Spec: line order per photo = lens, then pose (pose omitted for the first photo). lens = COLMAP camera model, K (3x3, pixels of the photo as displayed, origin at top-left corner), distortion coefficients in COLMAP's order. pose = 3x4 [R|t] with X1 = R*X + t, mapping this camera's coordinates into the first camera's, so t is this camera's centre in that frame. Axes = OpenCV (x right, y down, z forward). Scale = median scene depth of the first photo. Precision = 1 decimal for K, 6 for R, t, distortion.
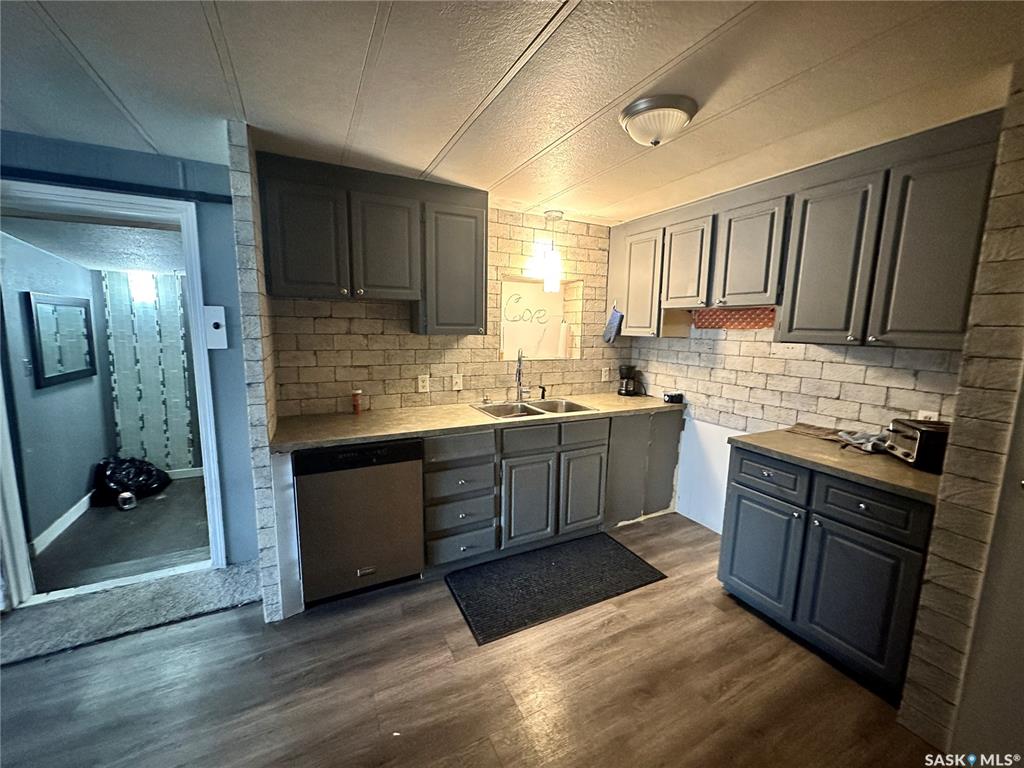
lens RADIAL K [[405.0, 0, 507.4], [0, 405.0, 383.0], [0, 0, 1]] dist [-0.004318, 0.000383]
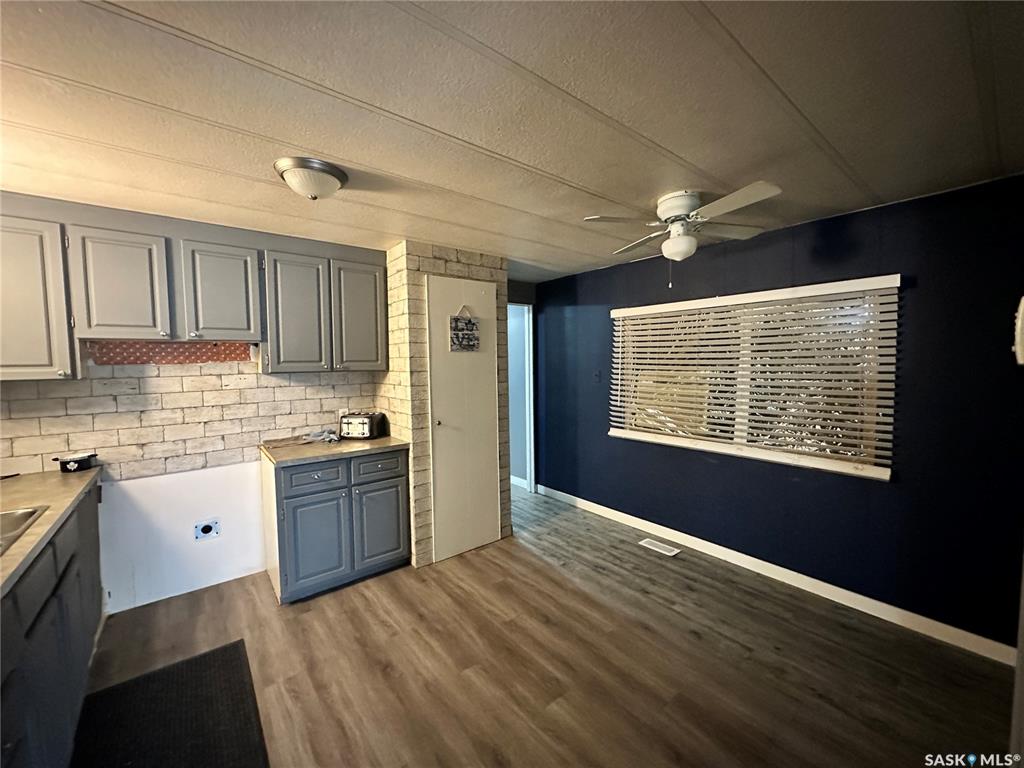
lens RADIAL K [[405.0, 0, 512.9], [0, 405.0, 382.8], [0, 0, 1]] dist [-0.004318, 0.000383]
pose [[-0.207639, -0.071820, 0.975565, -0.541578], [0.147477, 0.983604, 0.103801, -0.079675], [-0.967025, 0.165426, -0.193643, 0.482185]]
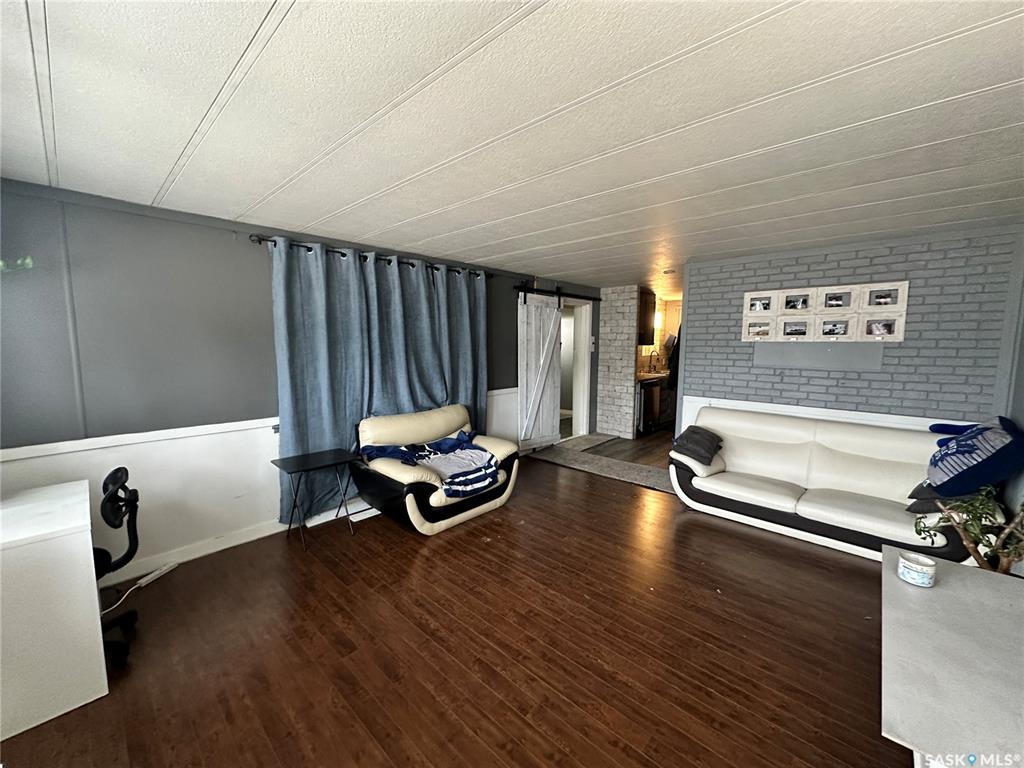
lens RADIAL K [[405.0, 0, 513.3], [0, 405.0, 382.3], [0, 0, 1]] dist [-0.004318, 0.000383]
pose [[0.934241, -0.049778, 0.353152, -2.001433], [0.061175, 0.997902, -0.021178, 0.137032], [-0.351357, 0.041390, 0.935326, -1.263393]]
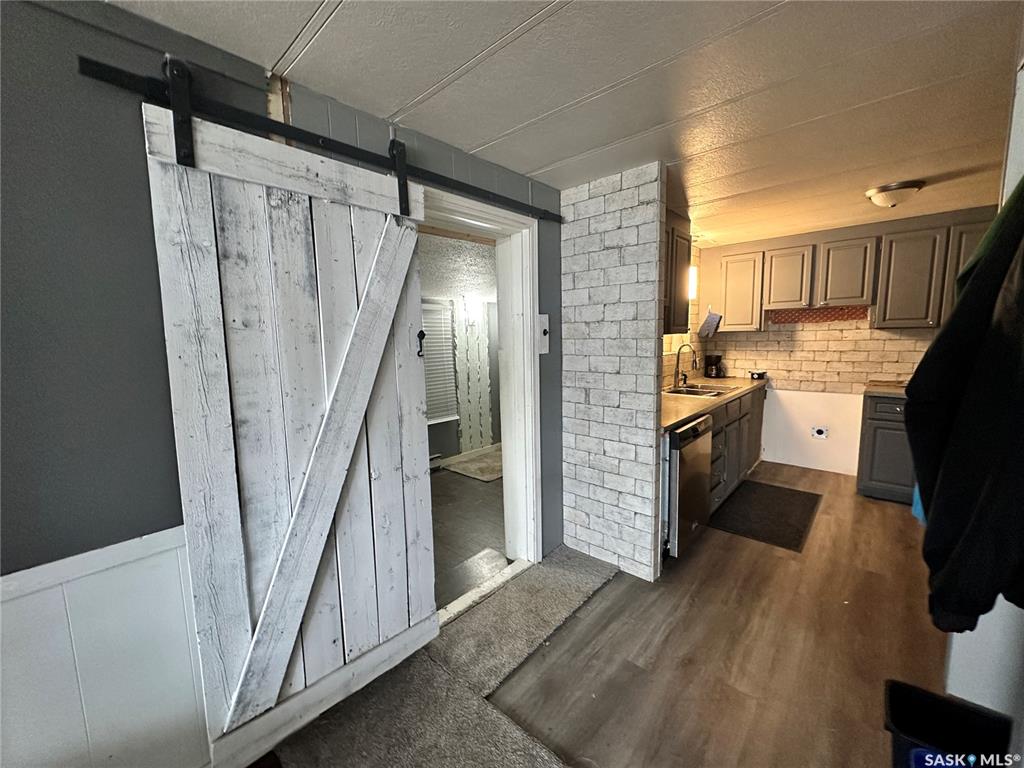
lens RADIAL K [[405.0, 0, 510.8], [0, 405.0, 381.6], [0, 0, 1]] dist [-0.004318, 0.000383]
pose [[0.934824, -0.082184, 0.345470, -1.065034], [0.090931, 0.995815, -0.009160, -0.007938], [-0.343271, 0.039977, 0.938385, 0.017358]]
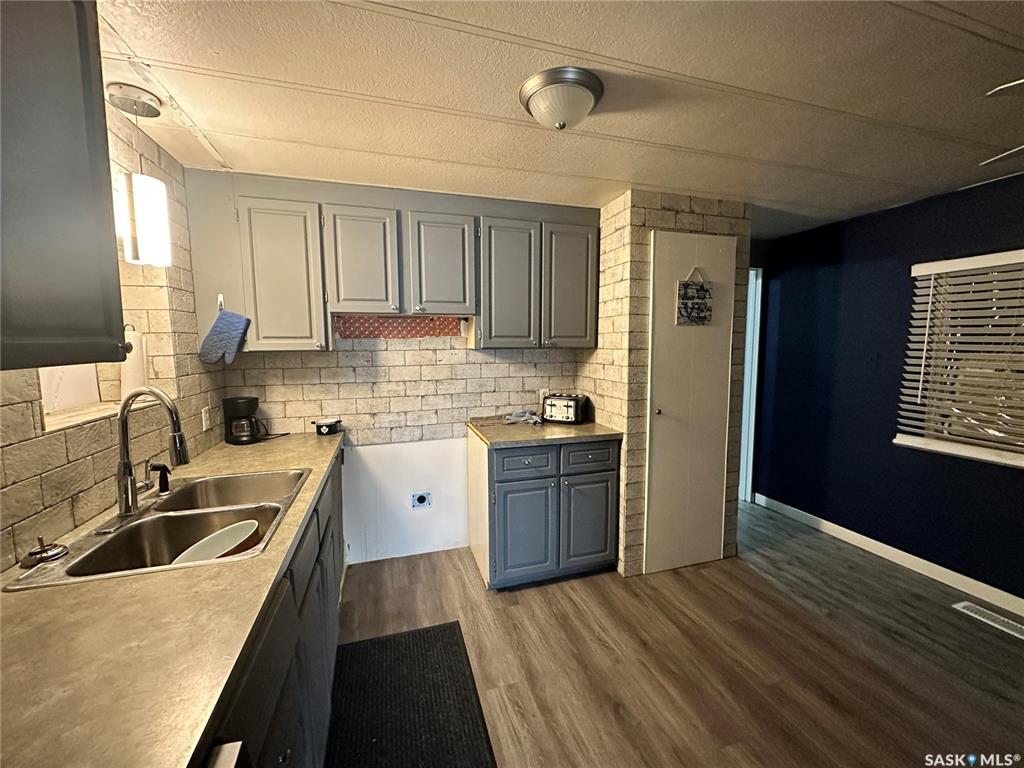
lens RADIAL K [[405.0, 0, 513.1], [0, 405.0, 383.8], [0, 0, 1]] dist [-0.004318, 0.000383]
pose [[0.165197, -0.118167, 0.979156, -0.364995], [0.148649, 0.984438, 0.093725, -0.084483], [-0.974994, 0.130068, 0.180191, 0.637847]]
